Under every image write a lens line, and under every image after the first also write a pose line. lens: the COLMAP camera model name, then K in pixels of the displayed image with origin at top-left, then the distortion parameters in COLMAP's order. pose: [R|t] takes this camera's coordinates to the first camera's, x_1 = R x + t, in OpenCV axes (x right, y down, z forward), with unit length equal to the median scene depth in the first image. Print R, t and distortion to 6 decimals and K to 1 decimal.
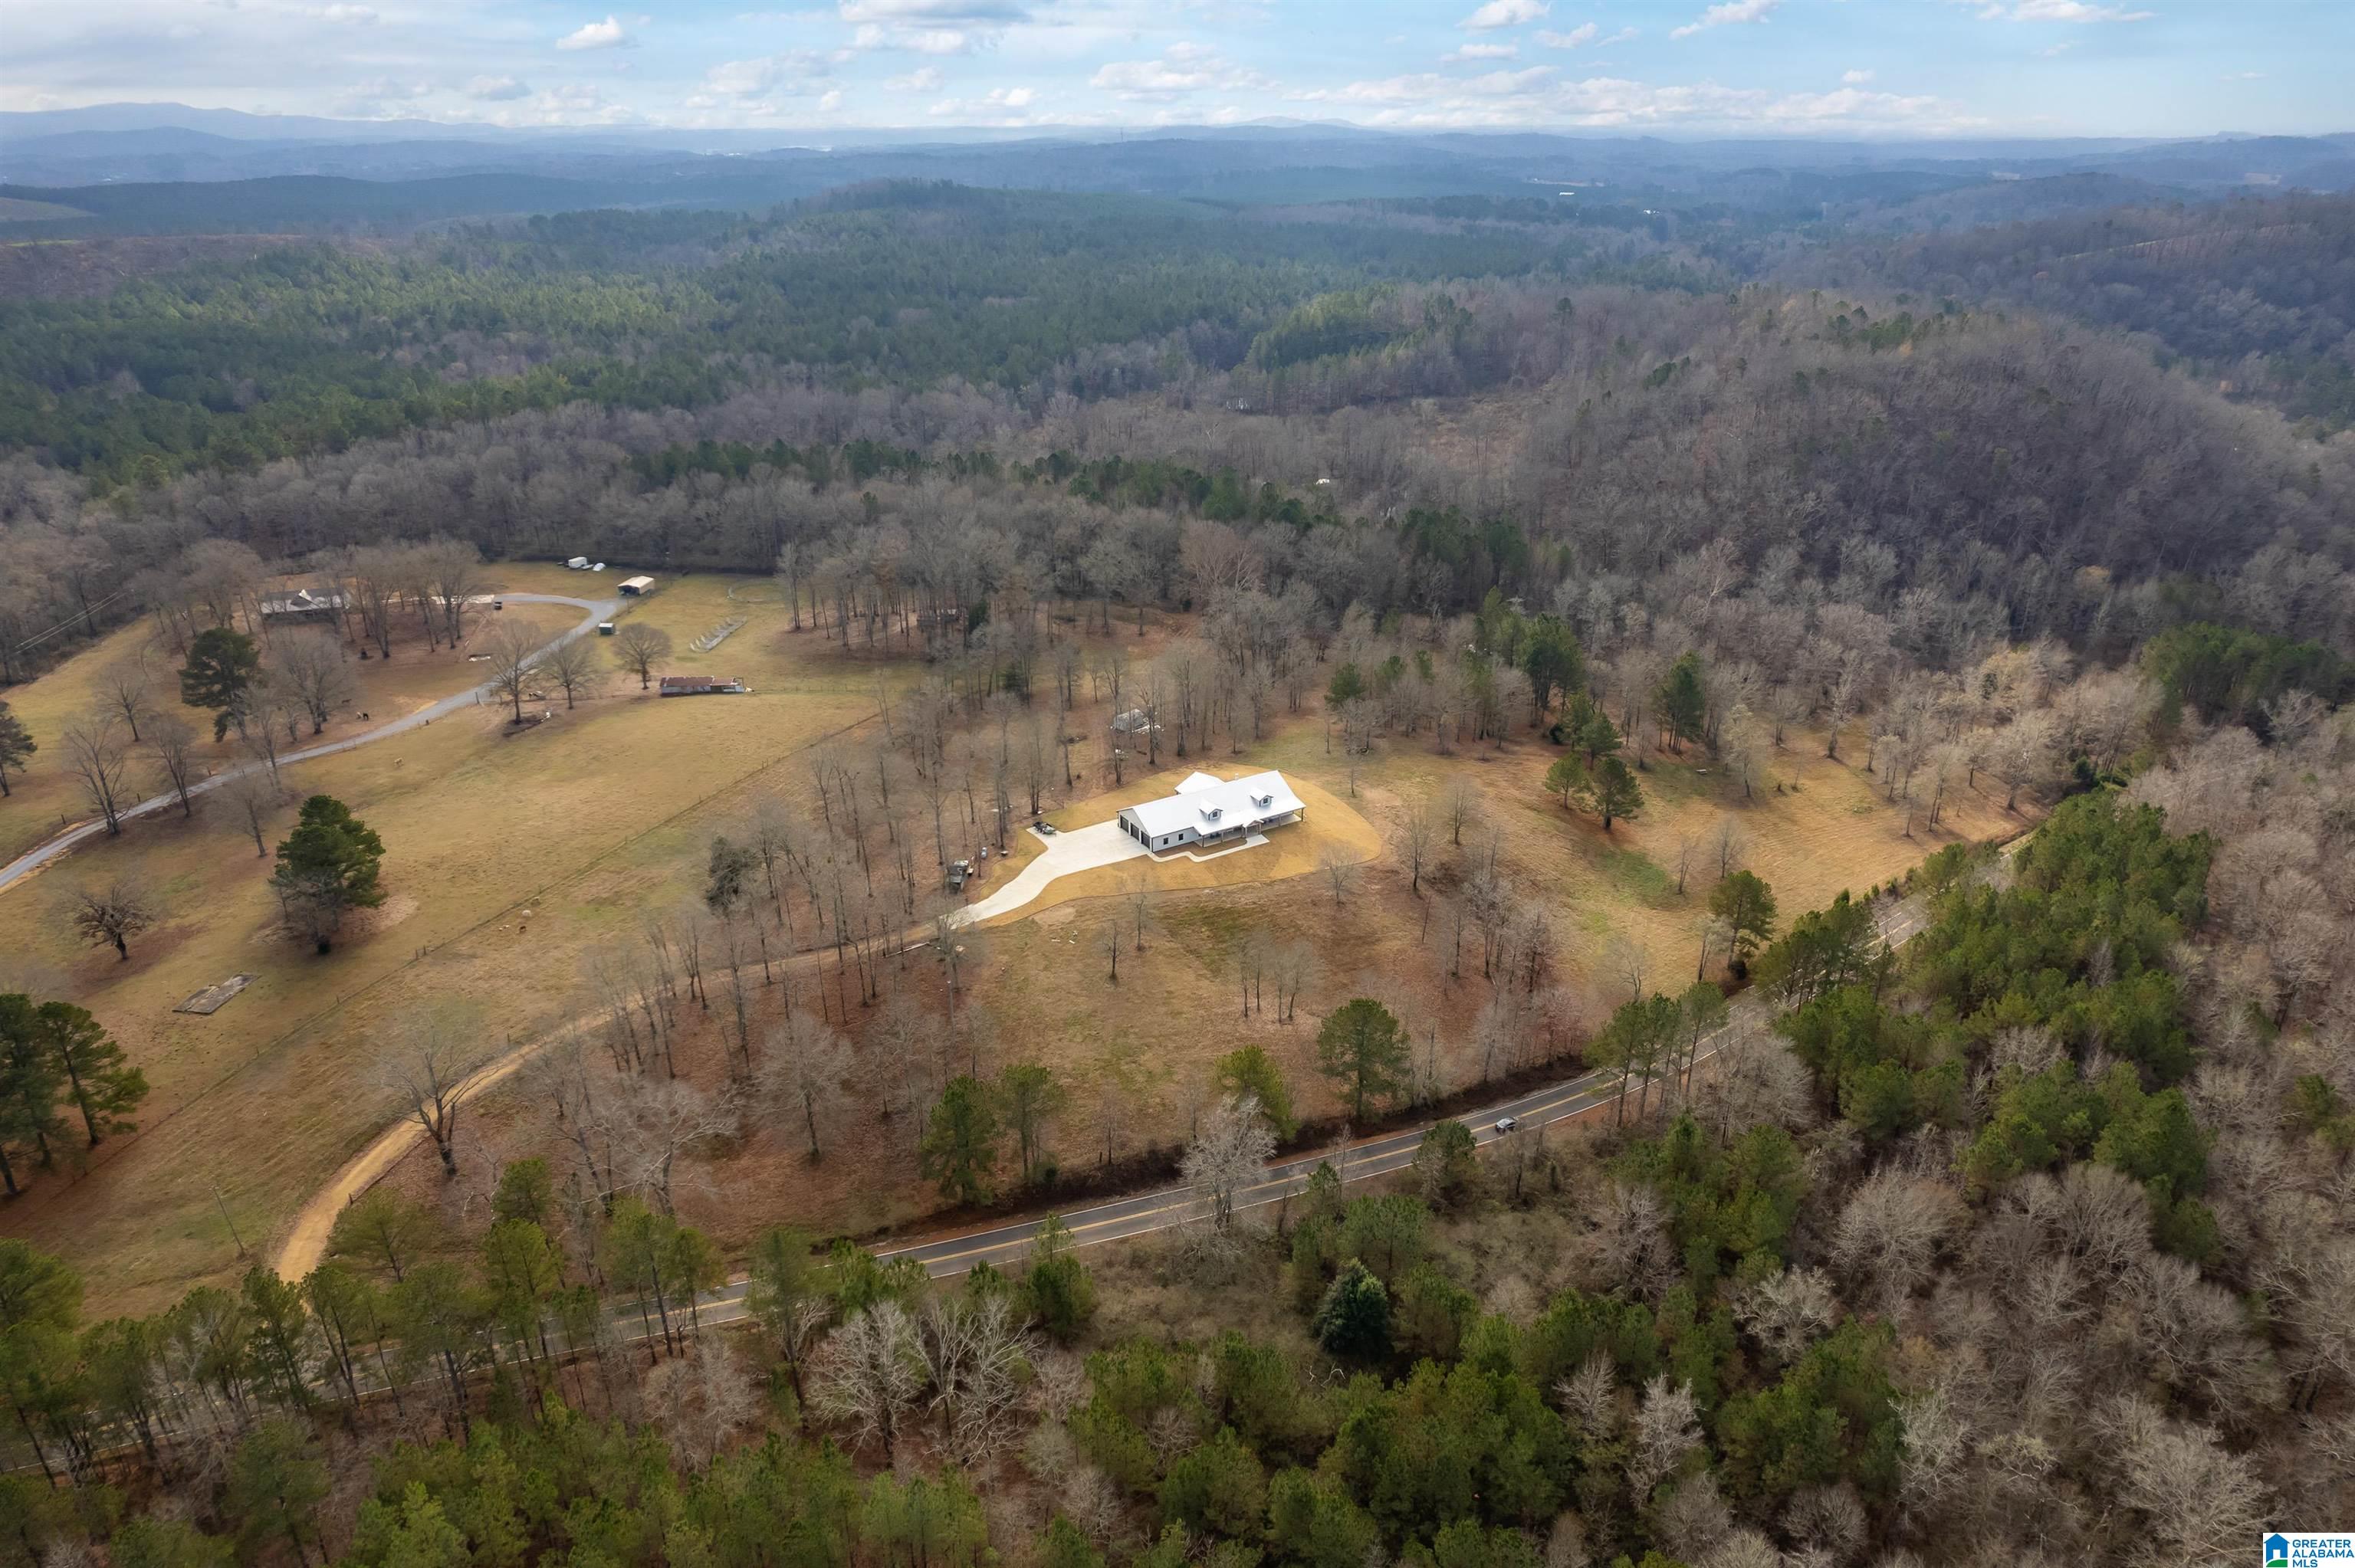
lens RADIAL K [[1557.4, 0, 1200.4], [0, 1557.4, 690.2], [0, 0, 1]] dist [-0.030083, 0.001150]
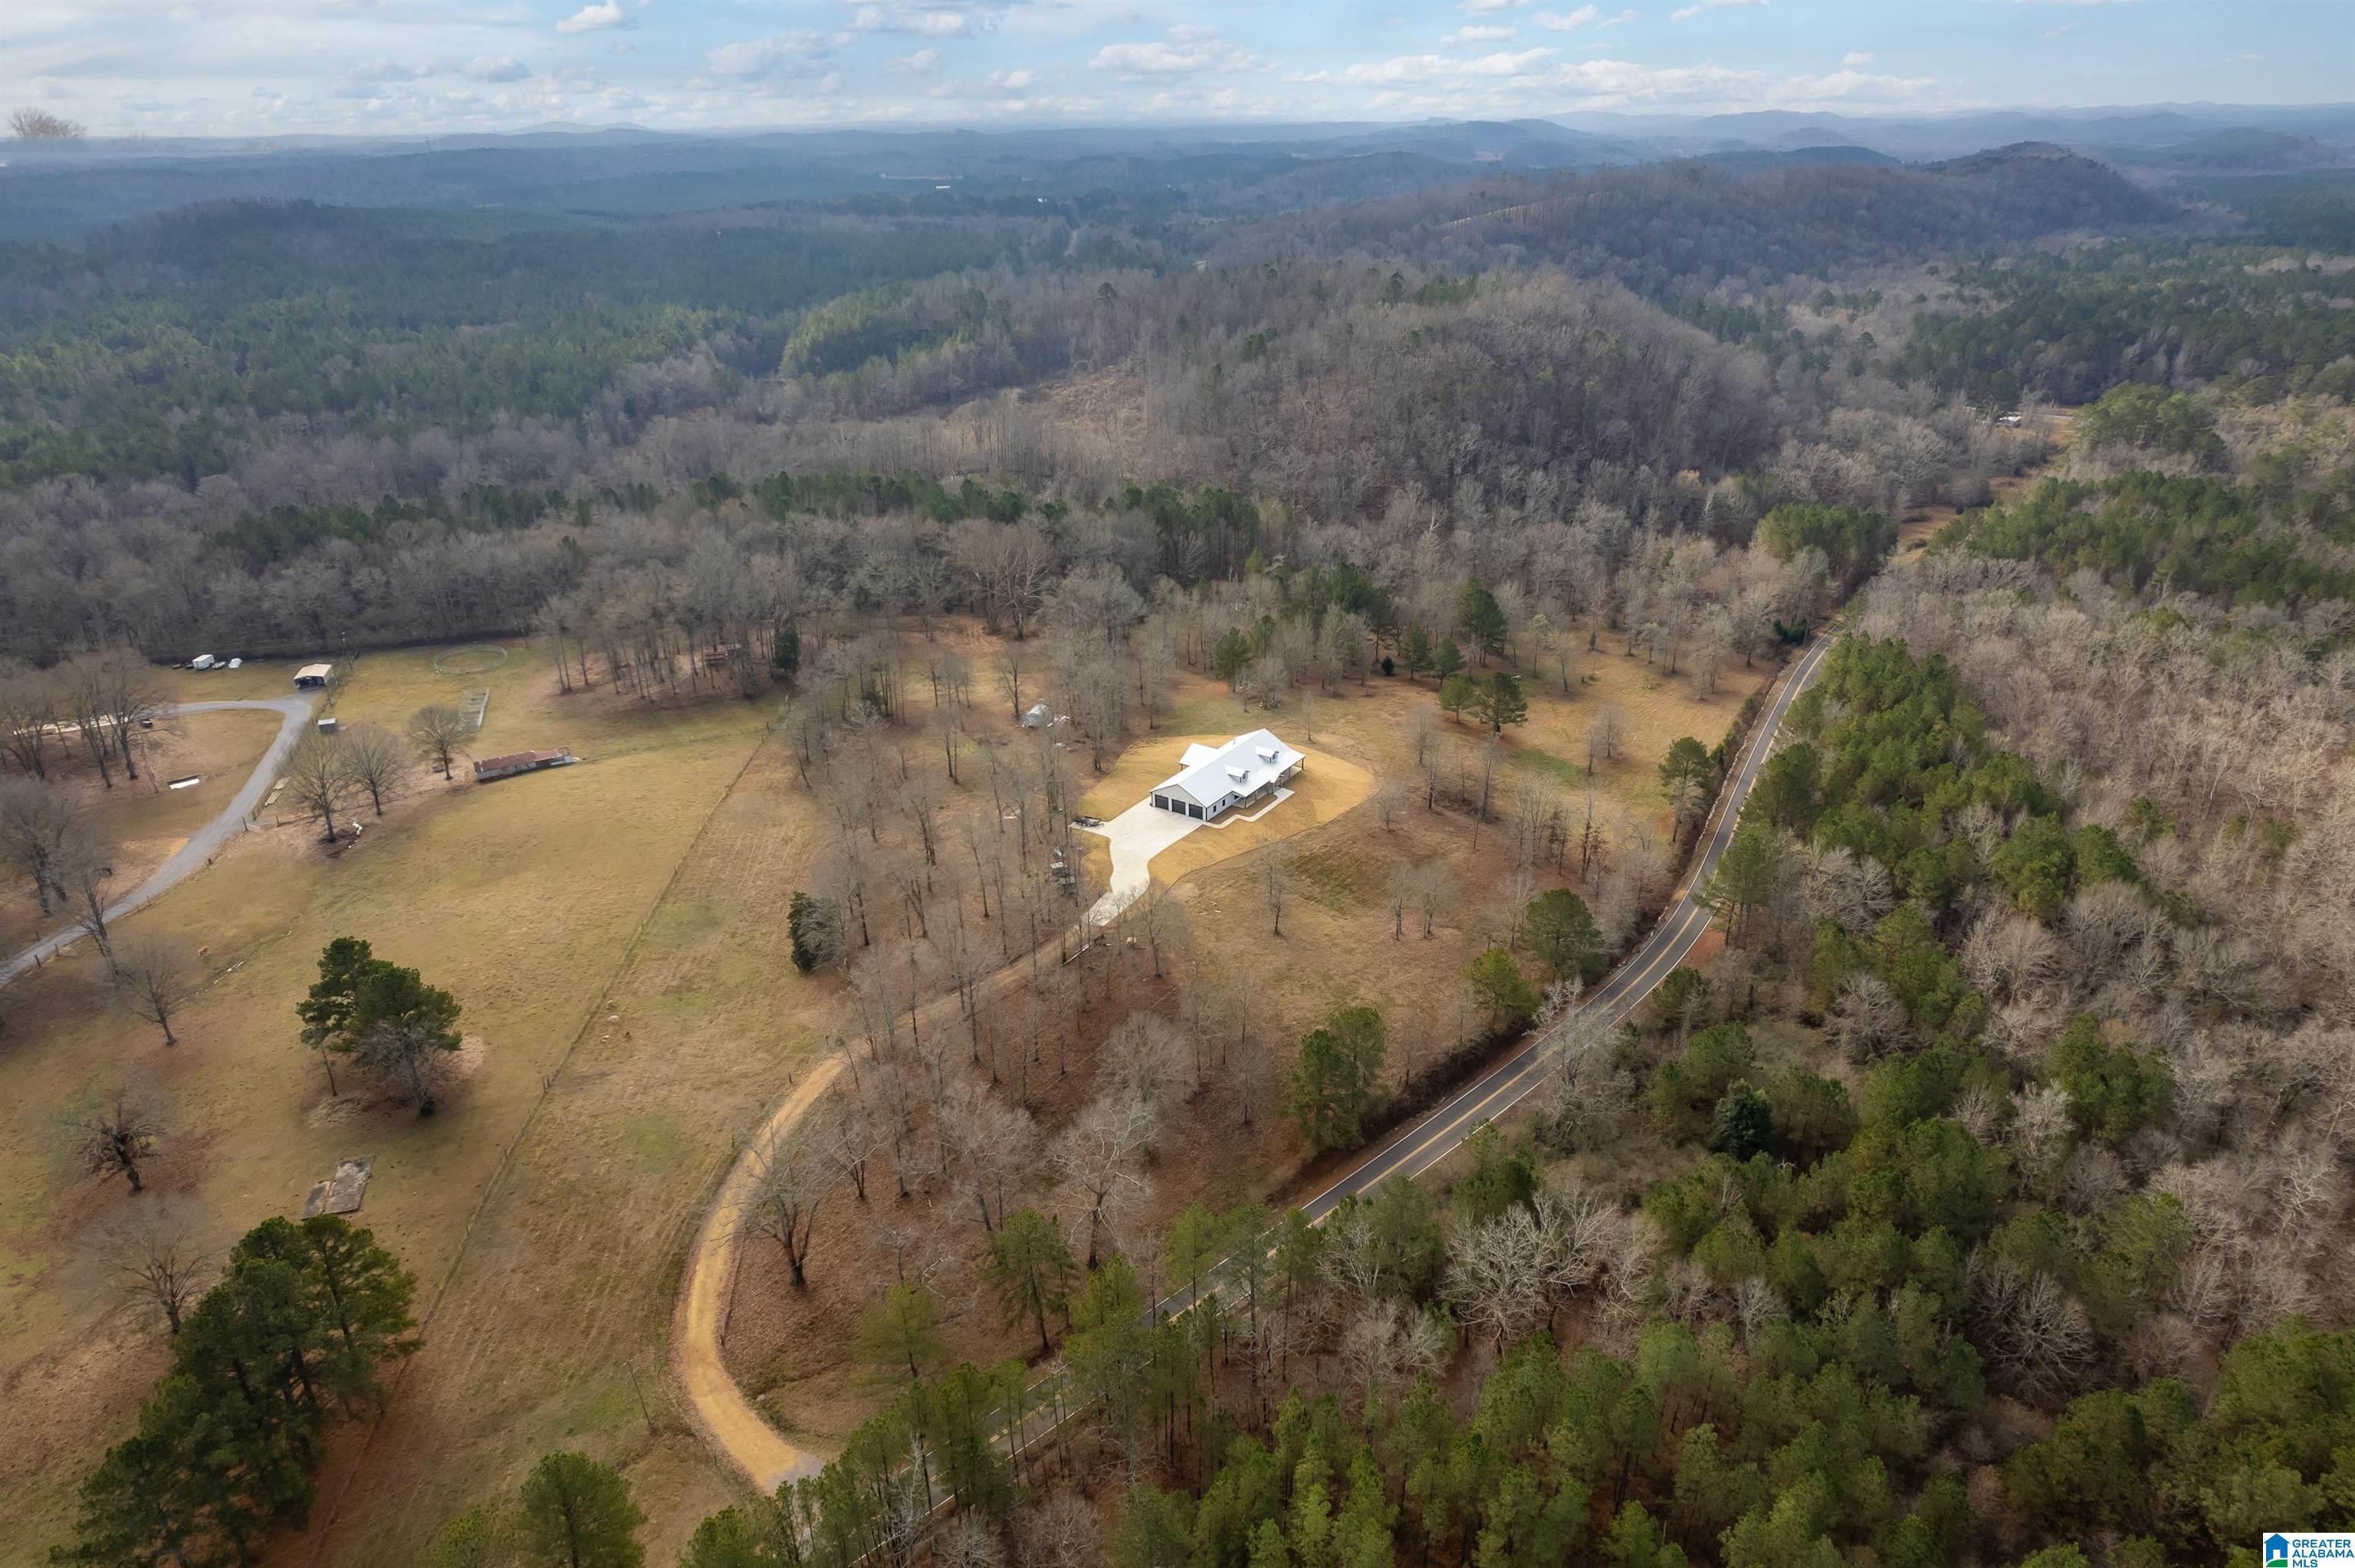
lens RADIAL K [[1519.7, 0, 1177.5], [0, 1519.7, 784.0], [0, 0, 1]] dist [-0.033877, 0.001070]
pose [[0.904793, -0.180919, 0.385511, -0.421032], [0.156534, 0.983187, 0.094022, -0.018638], [-0.396039, -0.024725, 0.917901, 0.071797]]
